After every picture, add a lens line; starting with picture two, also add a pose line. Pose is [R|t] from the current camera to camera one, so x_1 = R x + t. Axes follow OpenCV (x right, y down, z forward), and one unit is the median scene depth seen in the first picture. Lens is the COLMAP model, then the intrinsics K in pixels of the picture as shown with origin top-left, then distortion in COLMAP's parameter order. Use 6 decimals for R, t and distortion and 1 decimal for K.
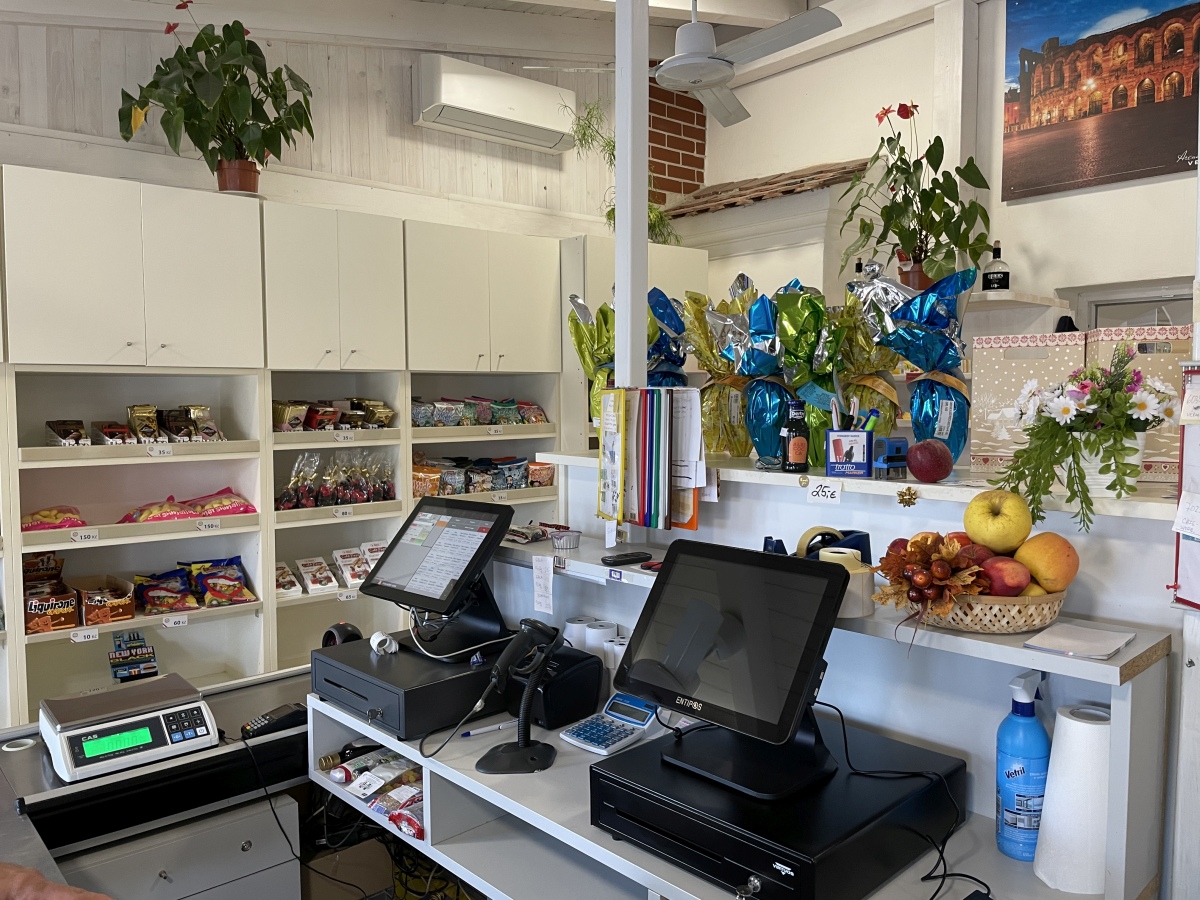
lens RADIAL K [[905.1, 0, 585.8], [0, 905.1, 446.7], [0, 0, 1]] dist [0.075859, -0.102343]
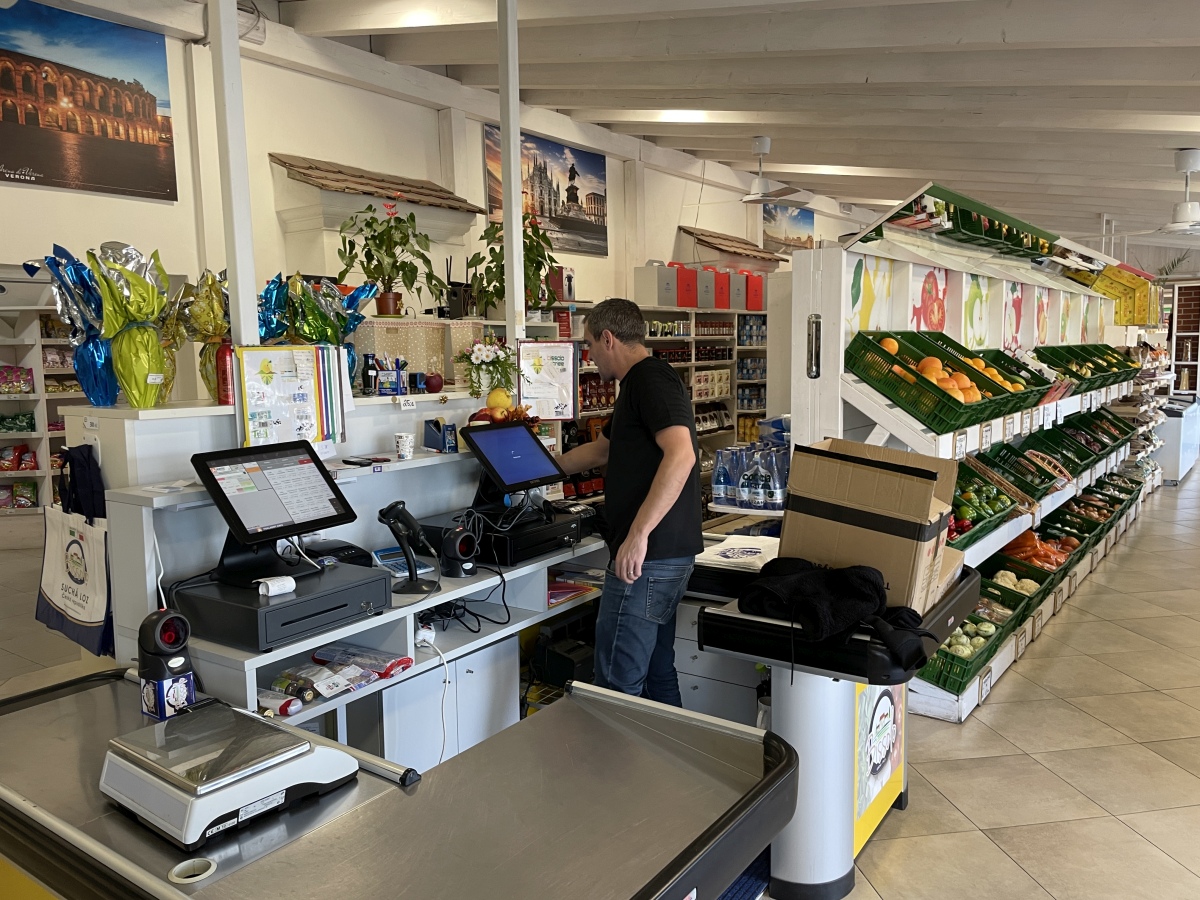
lens RADIAL K [[896.8, 0, 606.4], [0, 896.8, 450.0], [0, 0, 1]] dist [0.067256, -0.091410]
pose [[-0.216004, -0.101341, 0.971119, -0.774182], [0.071737, 0.990264, 0.119295, -0.021868], [-0.973754, 0.095434, -0.206631, 0.480985]]
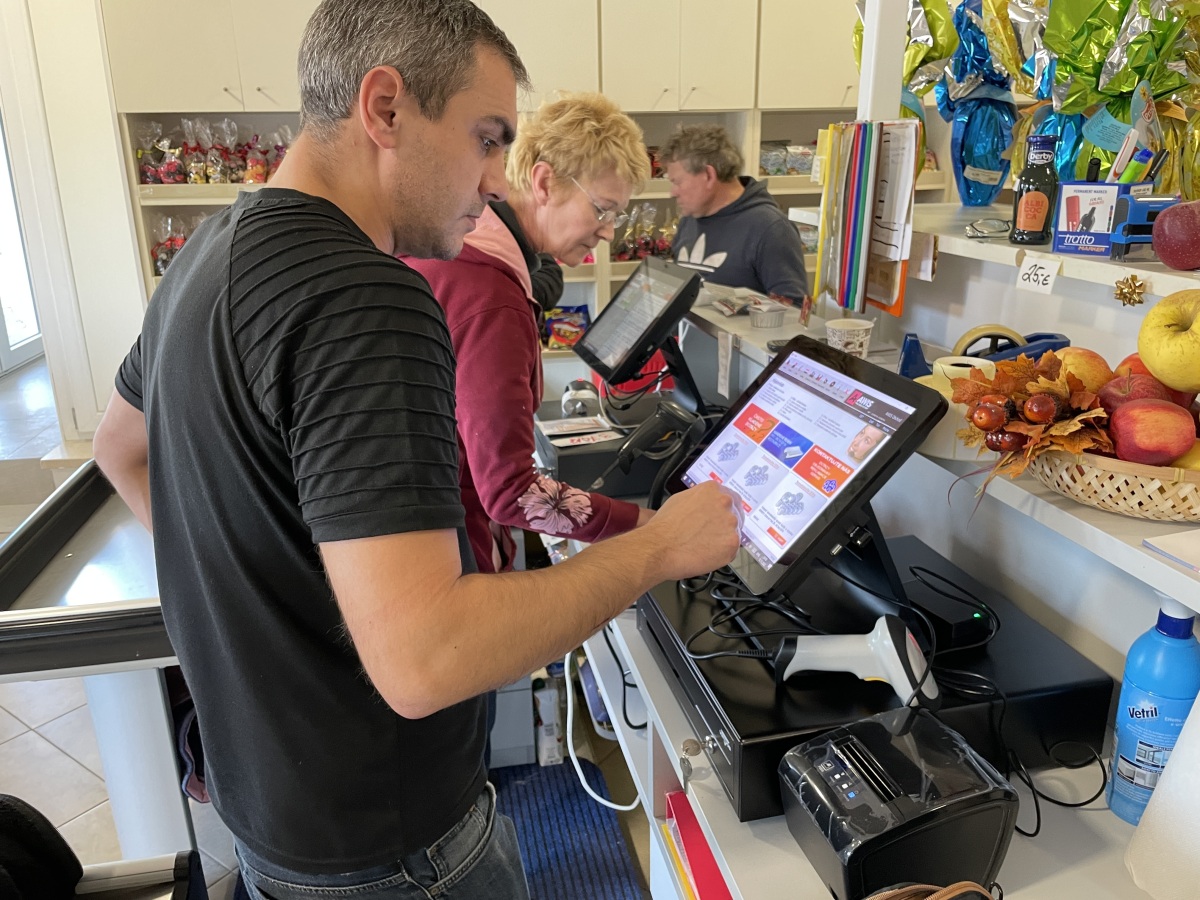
lens RADIAL K [[896.8, 0, 606.4], [0, 896.8, 450.0], [0, 0, 1]] dist [0.067256, -0.091410]
pose [[0.869371, 0.150437, -0.470705, 0.153903], [-0.018002, 0.961544, 0.274060, -0.002704], [0.493832, -0.229786, 0.838646, 0.109153]]
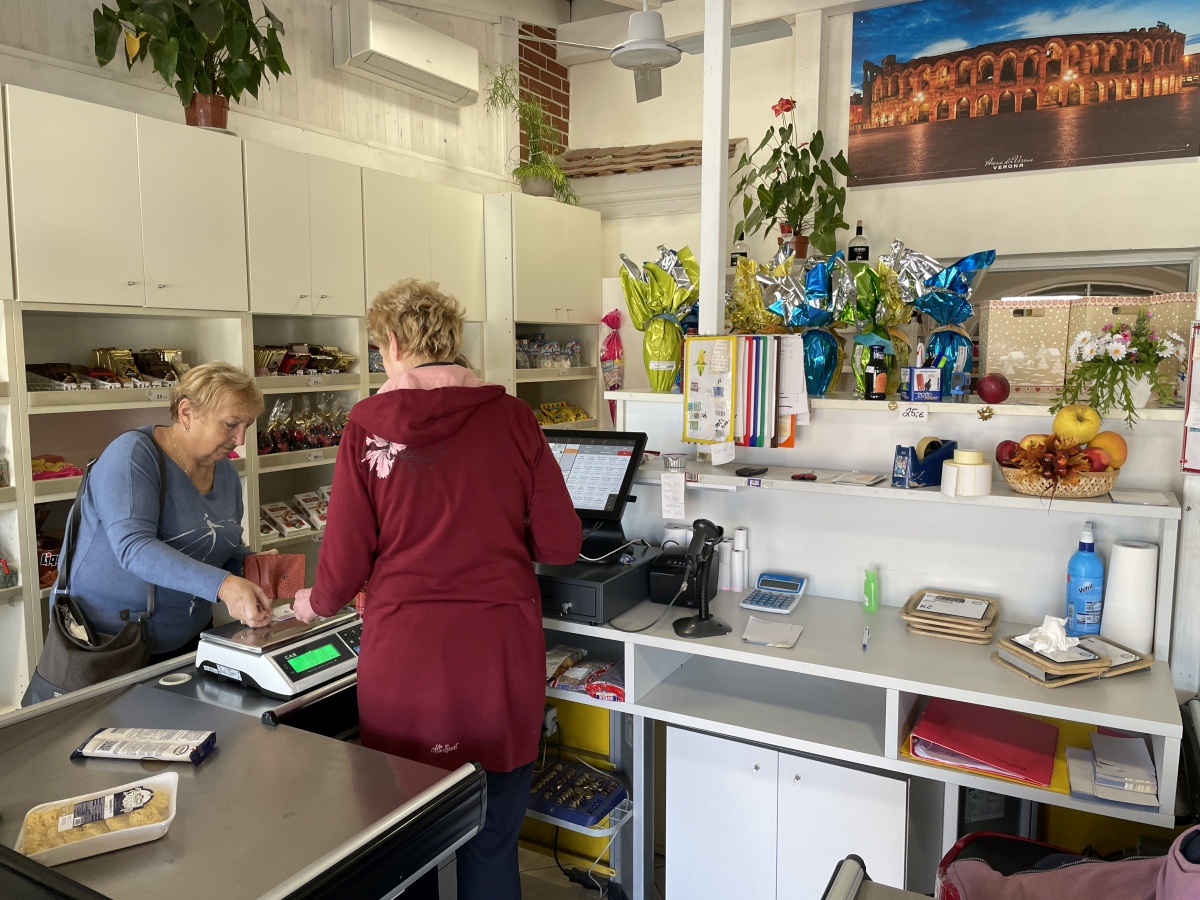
lens RADIAL K [[896.8, 0, 606.4], [0, 896.8, 450.0], [0, 0, 1]] dist [0.067256, -0.091410]
pose [[0.945076, -0.029258, 0.325540, -0.291819], [0.010795, 0.998236, 0.058380, 0.010150], [-0.326674, -0.051660, 0.943724, -0.059549]]
